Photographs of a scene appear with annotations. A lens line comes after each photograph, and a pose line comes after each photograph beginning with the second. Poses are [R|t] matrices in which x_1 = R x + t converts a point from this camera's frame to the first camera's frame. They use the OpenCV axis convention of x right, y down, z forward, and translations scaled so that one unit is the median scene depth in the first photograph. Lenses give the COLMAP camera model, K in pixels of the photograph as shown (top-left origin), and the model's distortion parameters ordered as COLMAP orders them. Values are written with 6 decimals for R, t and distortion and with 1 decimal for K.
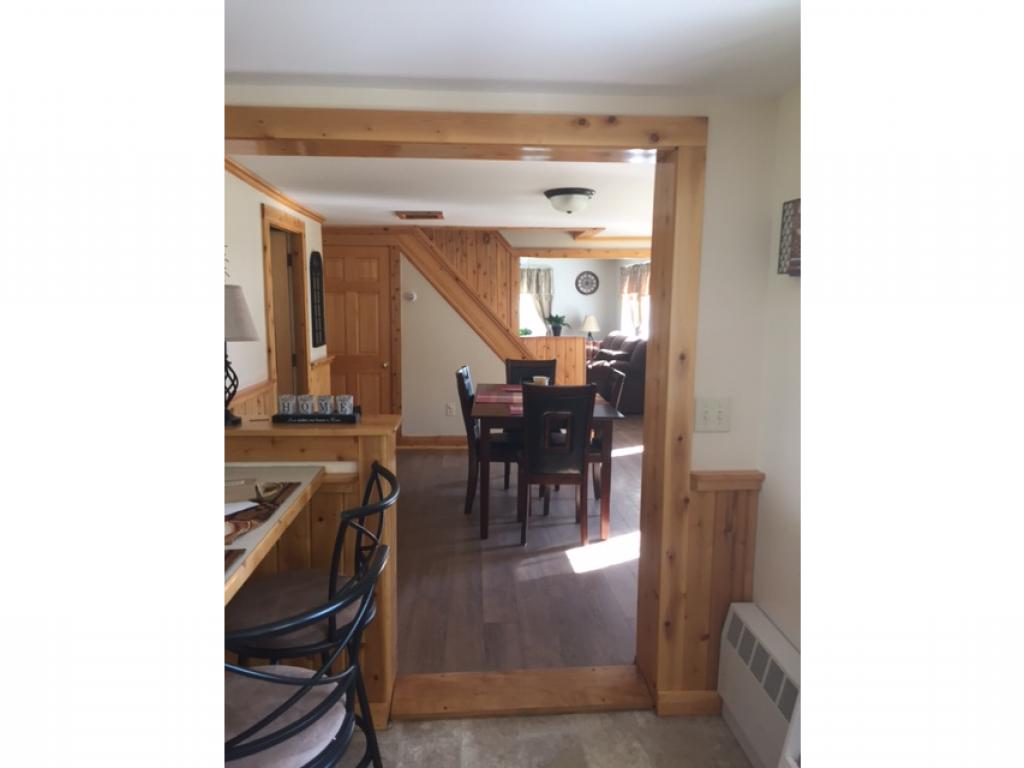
lens RADIAL K [[888.4, 0, 512.0], [0, 888.4, 384.0], [0, 0, 1]] dist [0.094195, -0.127695]
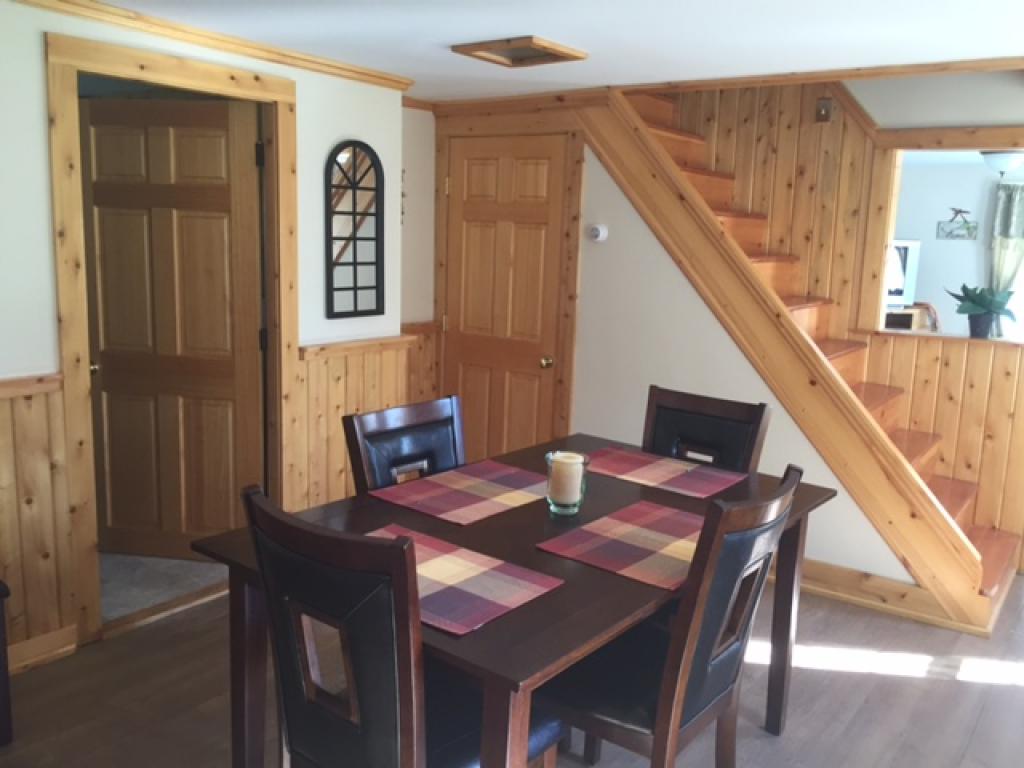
lens RADIAL K [[928.8, 0, 512.0], [0, 928.8, 384.0], [0, 0, 1]] dist [0.040686, 0.001400]
pose [[0.711613, 0.139113, -0.688661, 0.226569], [-0.097936, 0.990272, 0.098840, -0.061007], [0.695712, -0.002891, 0.718315, 0.590252]]
